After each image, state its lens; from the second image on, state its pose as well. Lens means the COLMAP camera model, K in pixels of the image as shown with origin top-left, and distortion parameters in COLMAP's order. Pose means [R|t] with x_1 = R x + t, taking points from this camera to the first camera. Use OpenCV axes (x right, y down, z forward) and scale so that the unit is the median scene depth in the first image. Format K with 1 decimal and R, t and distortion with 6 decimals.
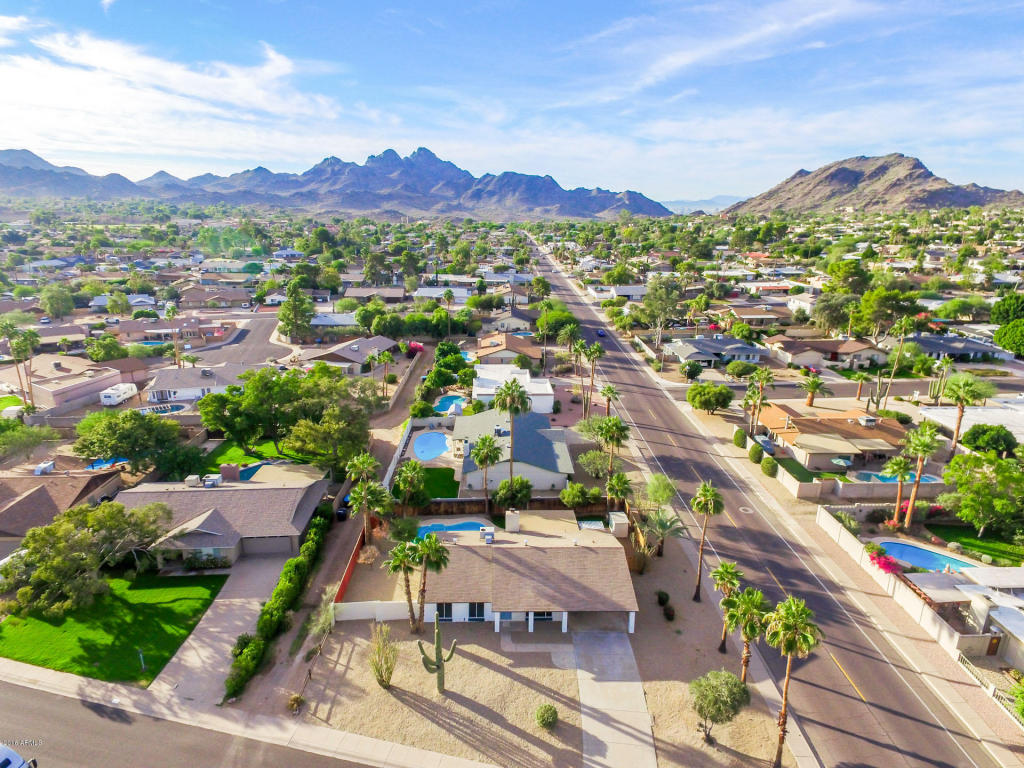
lens RADIAL K [[578.3, 0, 512.0], [0, 578.3, 384.0], [0, 0, 1]] dist [0.144153, -0.097296]
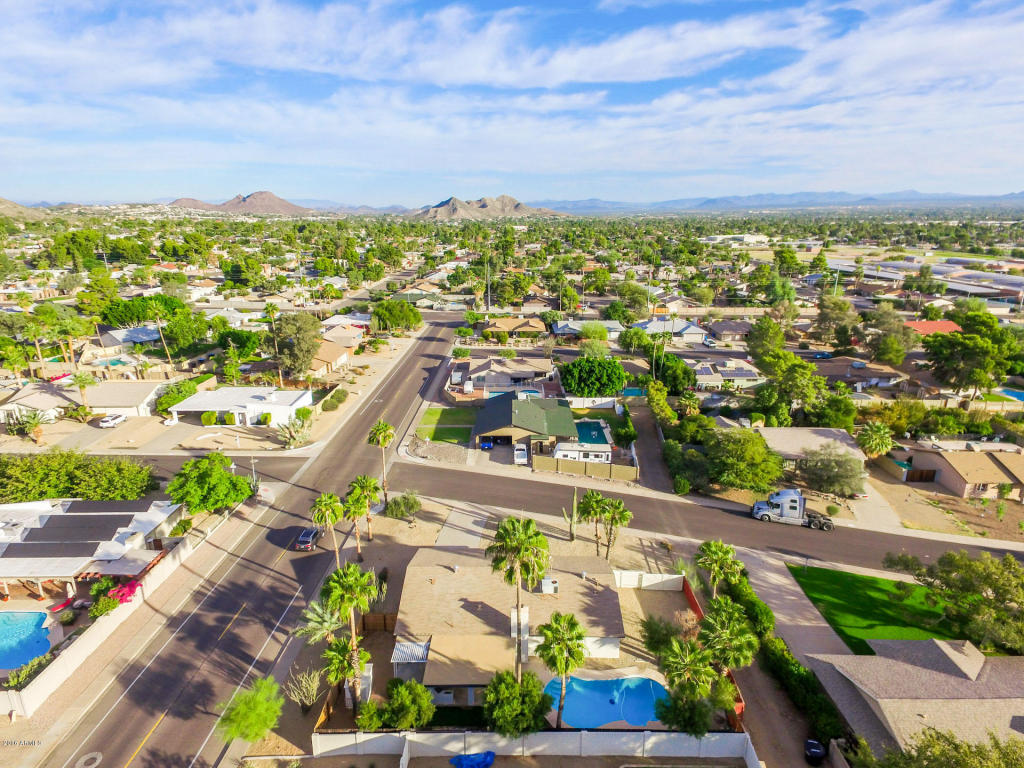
lens RADIAL K [[571.4, 0, 498.4], [0, 571.4, 388.6], [0, 0, 1]] dist [0.148795, -0.094541]
pose [[-0.997493, -0.027463, 0.065212, -0.008197], [0.013514, 0.830706, 0.556547, -0.246195], [-0.069457, 0.556034, -0.828253, 0.800783]]
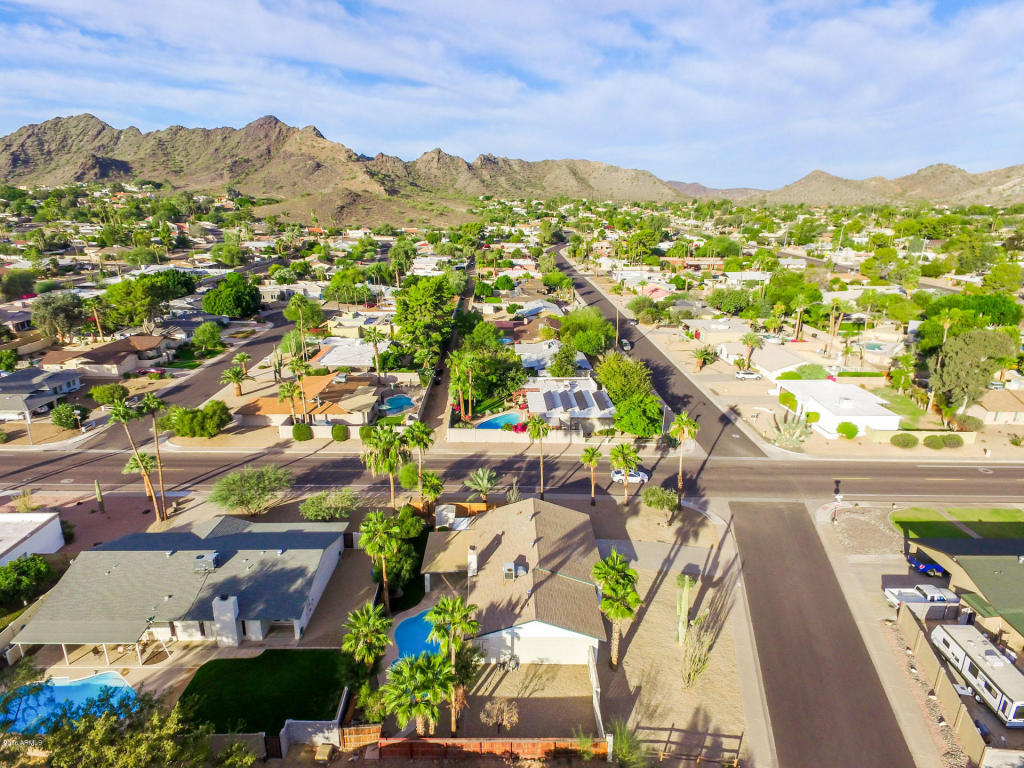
lens RADIAL K [[578.3, 0, 512.0], [0, 578.3, 384.0], [0, 0, 1]] dist [0.144153, -0.097296]
pose [[0.011694, -0.315905, 0.948719, -0.419665], [0.281391, 0.911481, 0.300037, -0.145506], [-0.959522, 0.263452, 0.099551, 0.430271]]
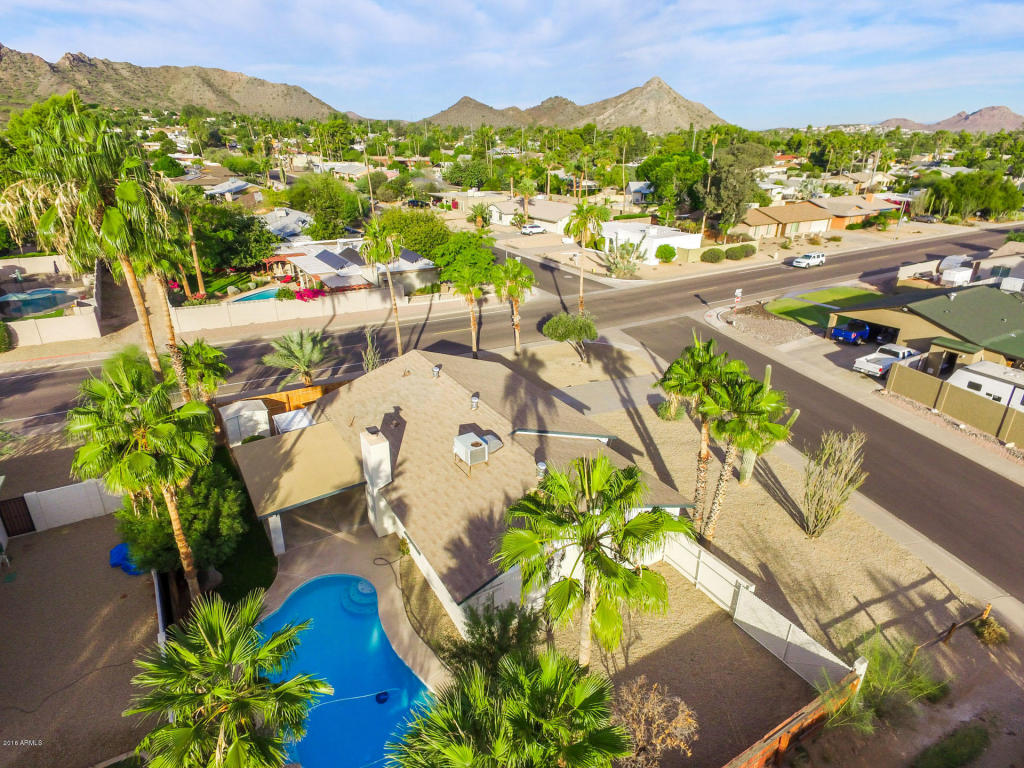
lens RADIAL K [[578.3, 0, 512.0], [0, 578.3, 384.0], [0, 0, 1]] dist [0.144153, -0.097296]
pose [[-0.495272, -0.354290, 0.793212, -0.204171], [0.240786, 0.821307, 0.517182, -0.005317], [-0.834702, 0.447140, -0.321462, 0.565153]]
